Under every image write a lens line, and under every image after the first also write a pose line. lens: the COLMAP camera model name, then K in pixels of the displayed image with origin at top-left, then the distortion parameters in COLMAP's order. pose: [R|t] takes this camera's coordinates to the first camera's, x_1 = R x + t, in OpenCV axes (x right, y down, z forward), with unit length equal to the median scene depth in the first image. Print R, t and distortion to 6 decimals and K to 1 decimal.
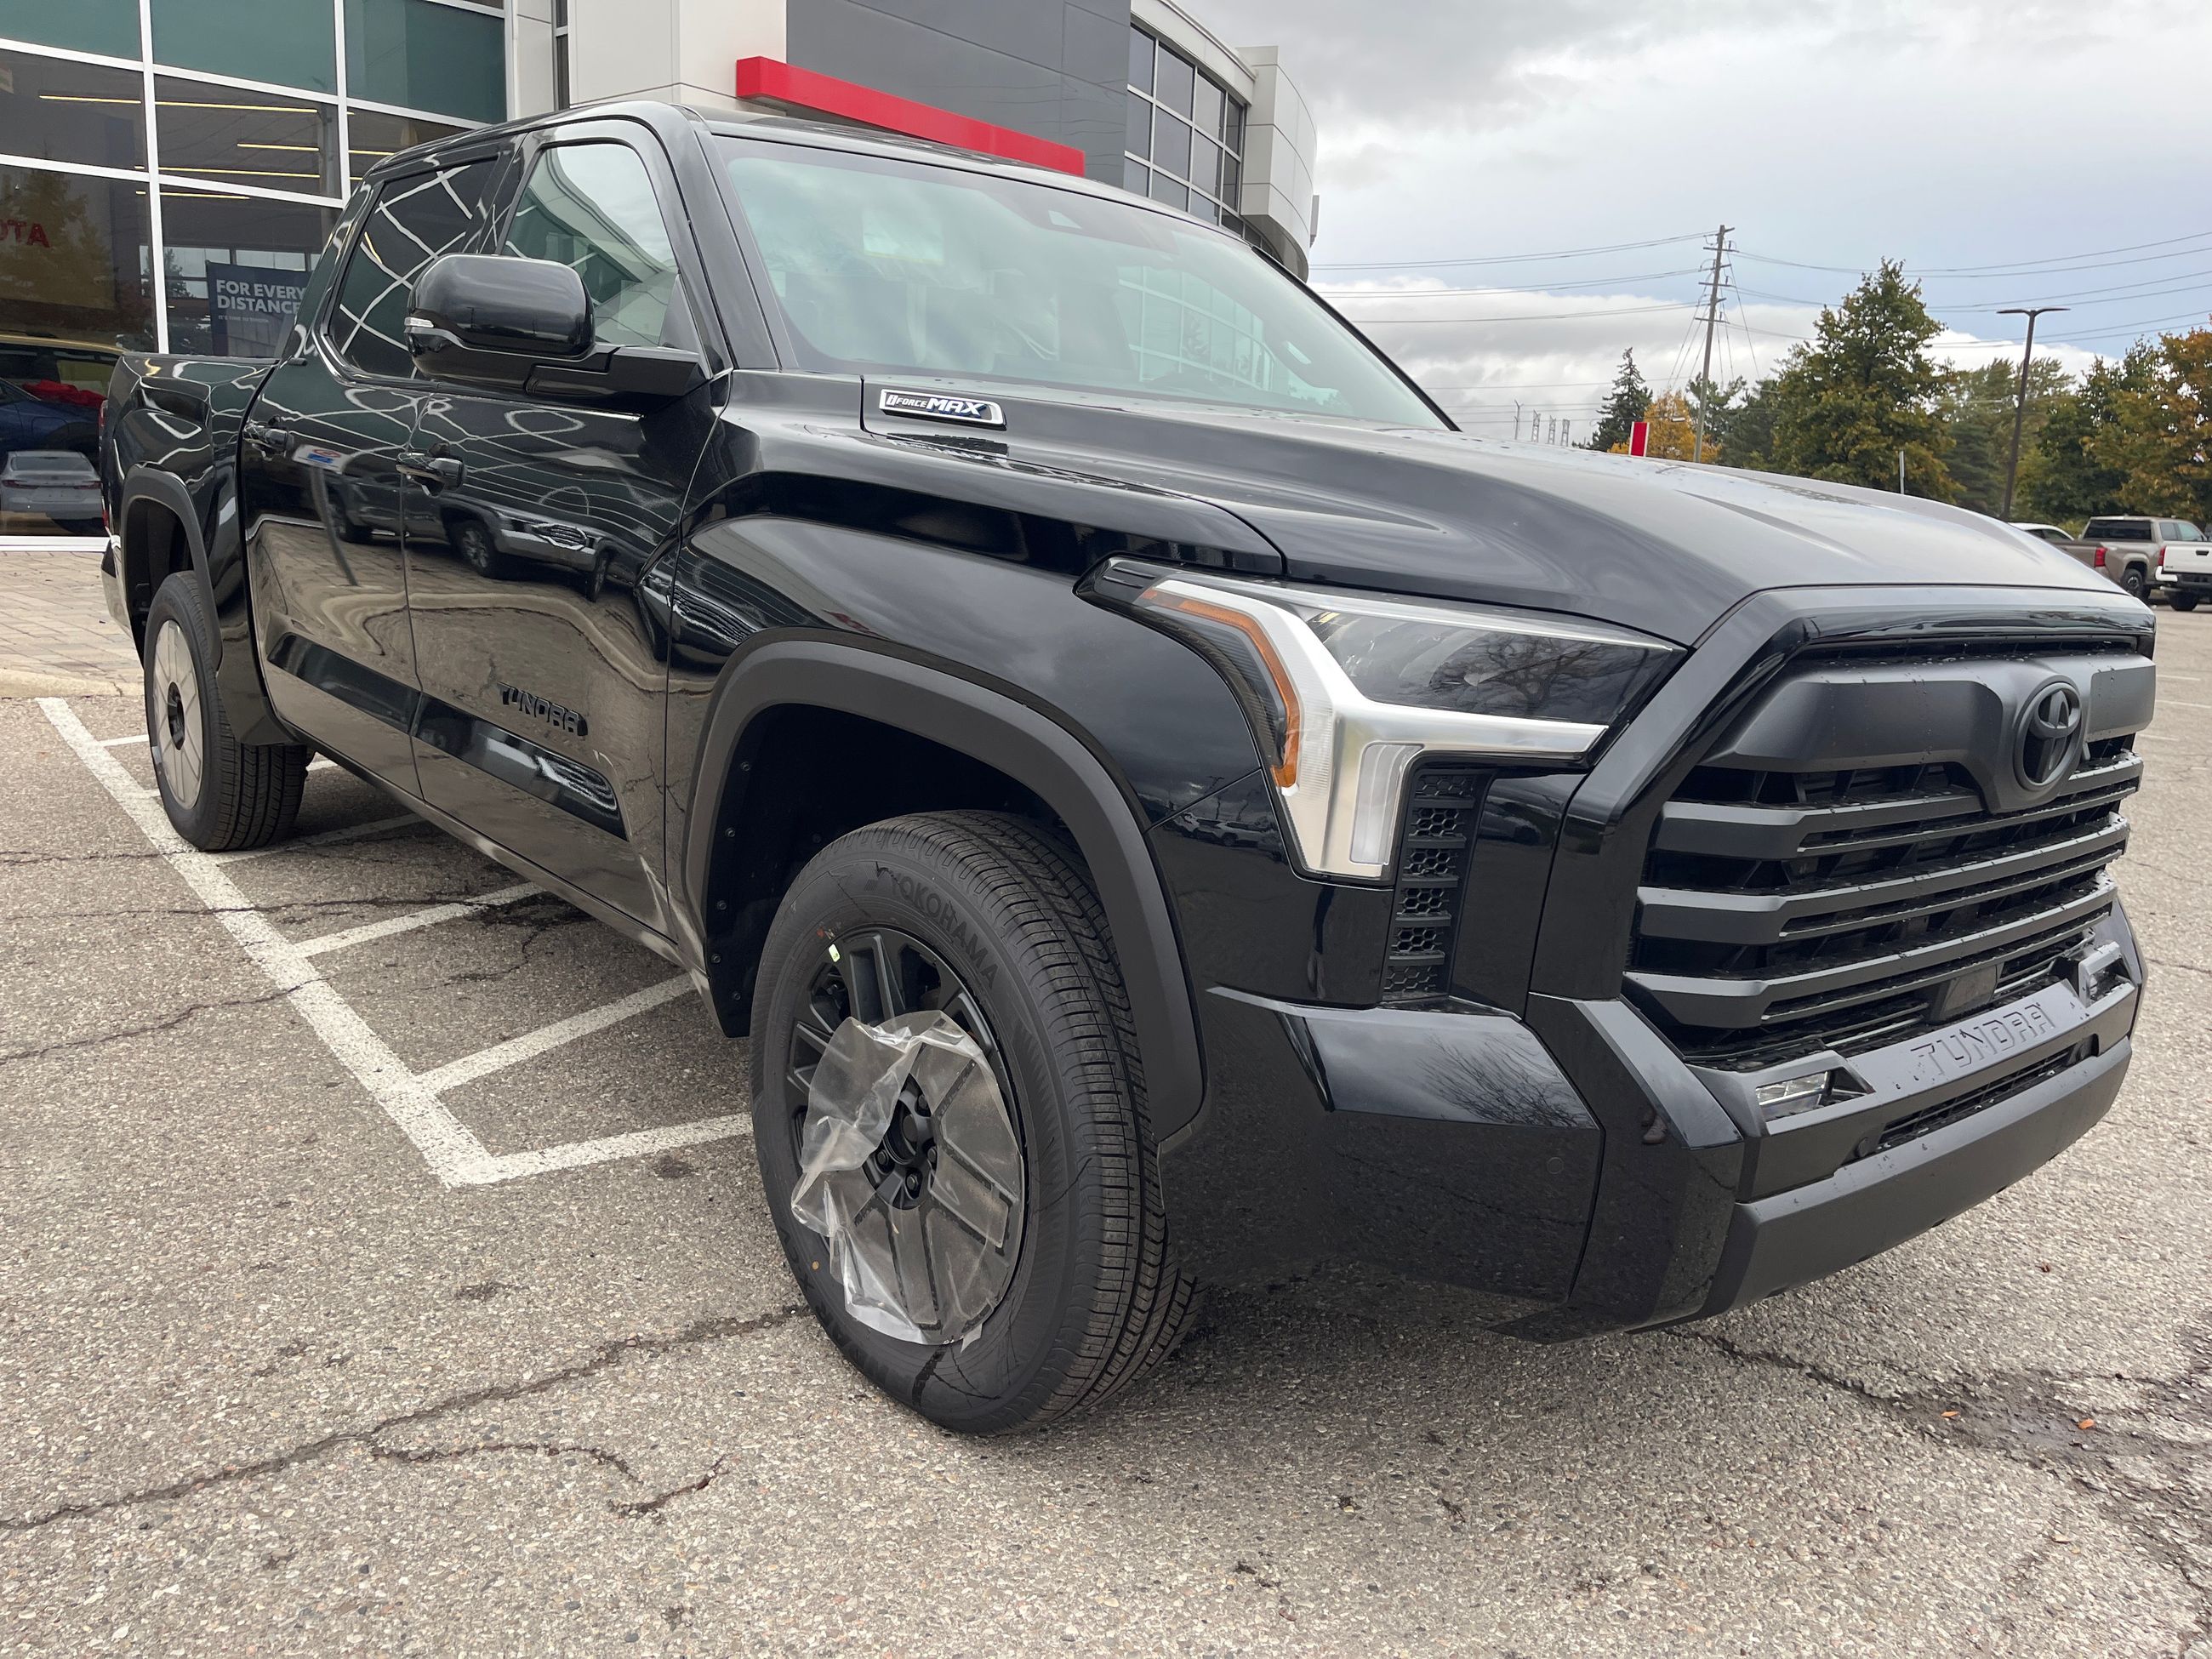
lens RADIAL K [[1662.3, 0, 1093.9], [0, 1662.3, 844.8], [0, 0, 1]] dist [0.053010, -0.070920]
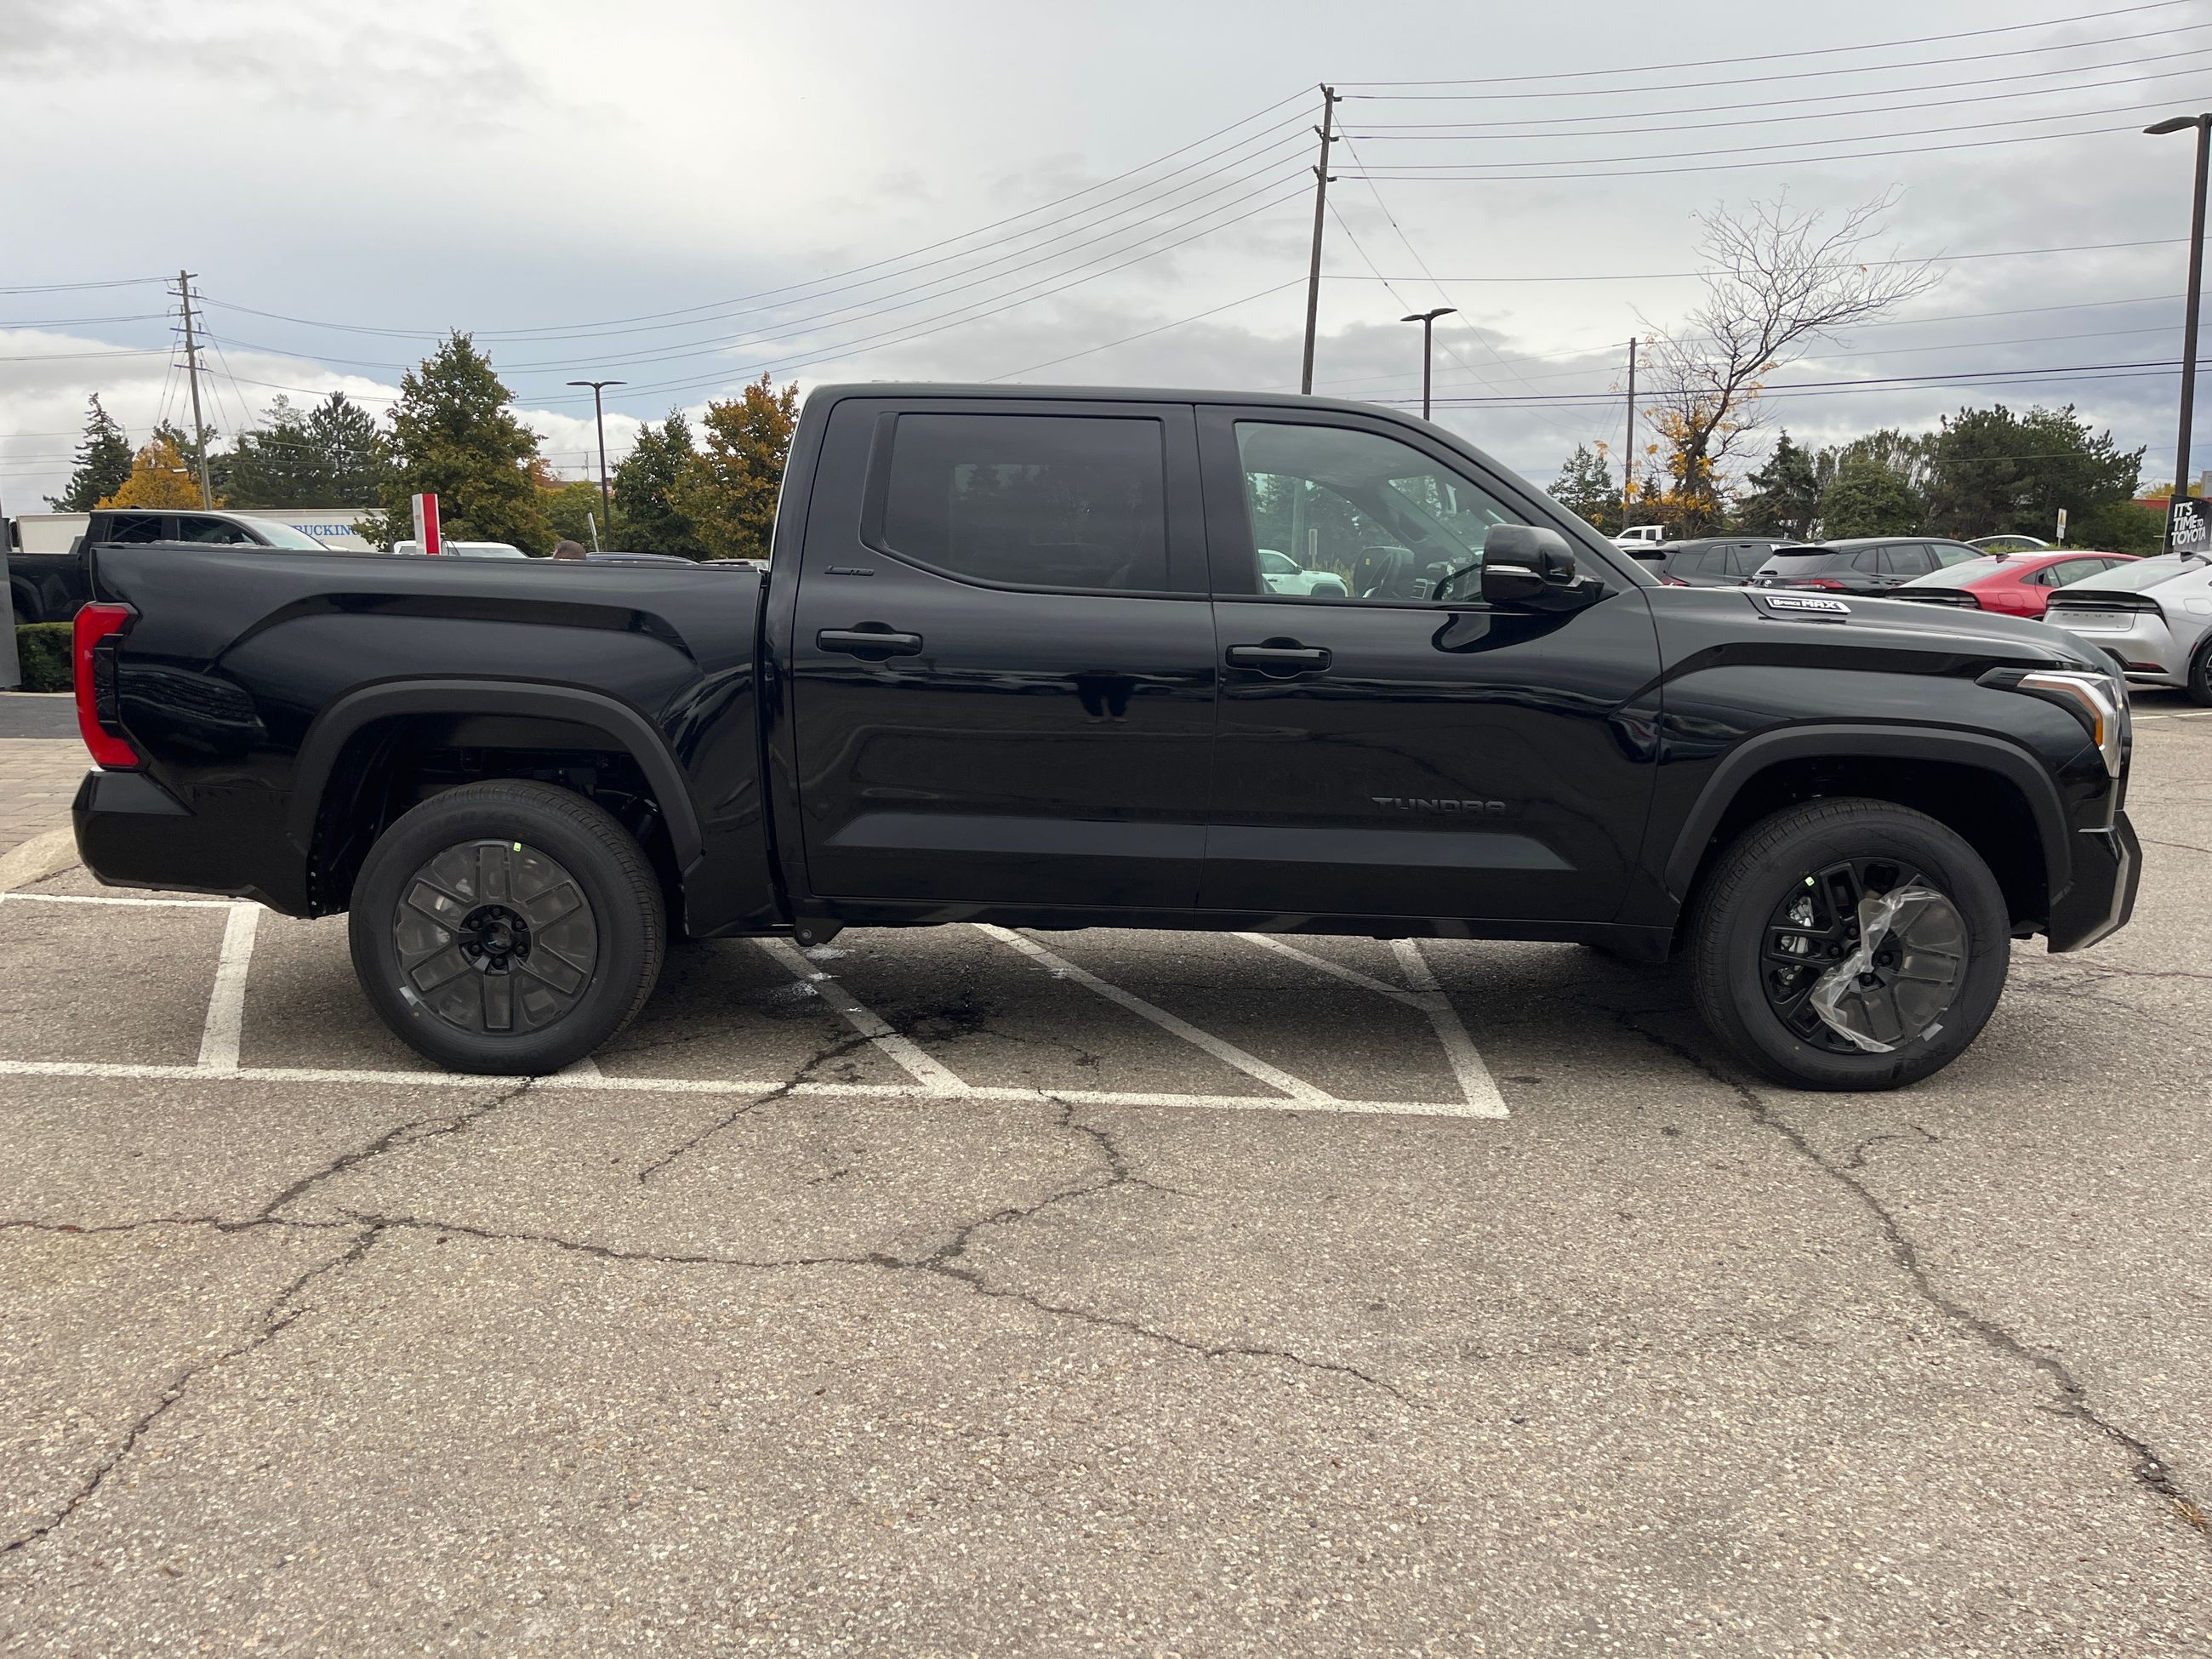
lens RADIAL K [[1662.3, 0, 1093.9], [0, 1662.3, 844.8], [0, 0, 1]] dist [0.053010, -0.070920]
pose [[0.648199, -0.173113, 0.741532, -1.823238], [0.191169, 0.979623, 0.061589, -0.219279], [-0.737084, 0.101836, 0.668085, 0.250332]]
